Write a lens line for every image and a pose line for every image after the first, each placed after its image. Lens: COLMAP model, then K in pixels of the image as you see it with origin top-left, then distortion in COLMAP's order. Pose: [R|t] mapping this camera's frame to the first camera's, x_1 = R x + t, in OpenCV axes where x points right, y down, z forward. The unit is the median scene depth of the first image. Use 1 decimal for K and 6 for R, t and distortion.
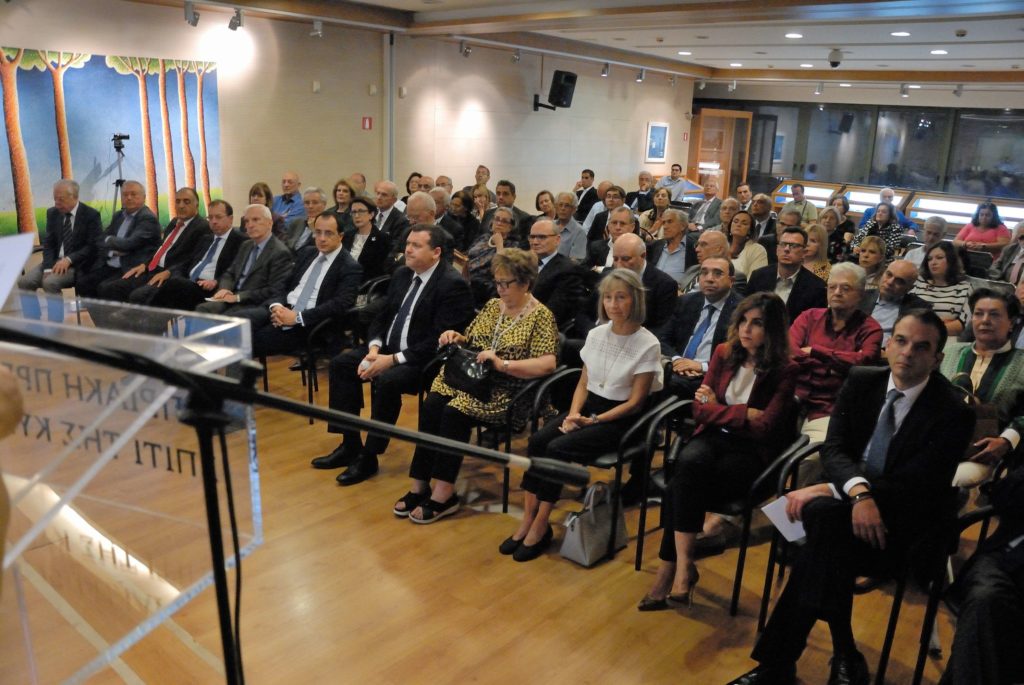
lens RADIAL K [[798.4, 0, 512.0], [0, 798.4, 342.5], [0, 0, 1]] dist [-0.160363, 0.122453]
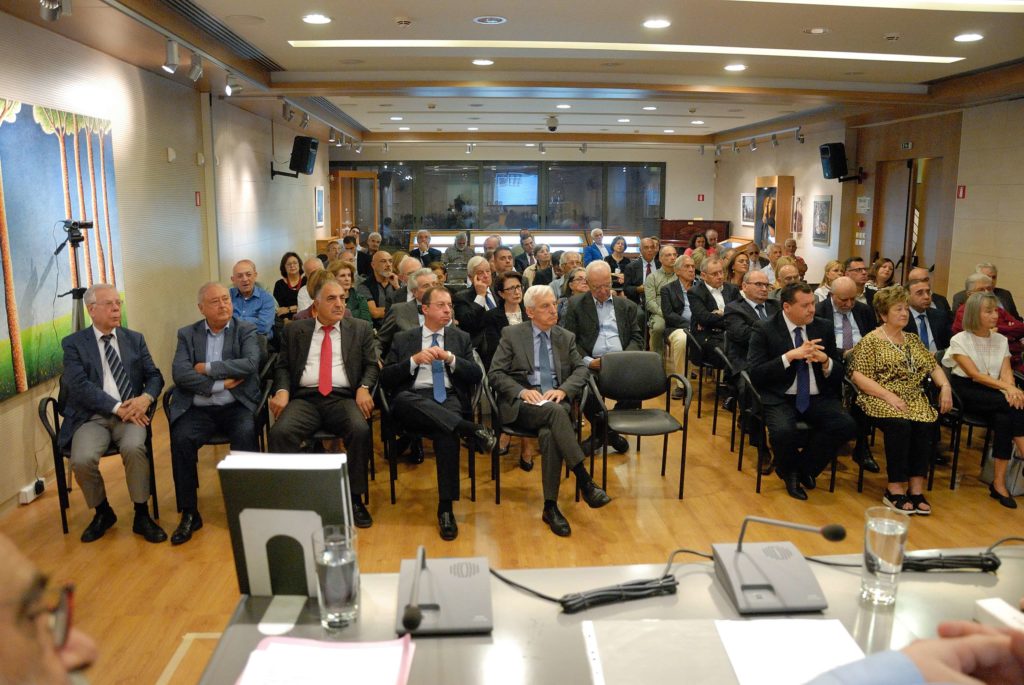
lens RADIAL K [[802.4, 0, 512.0], [0, 802.4, 342.5], [0, 0, 1]] dist [-0.158046, 0.128197]
pose [[0.720926, -0.162084, 0.673791, -0.672990], [0.210593, 0.977525, 0.009824, -0.088737], [-0.660239, 0.134813, 0.738857, 0.247051]]
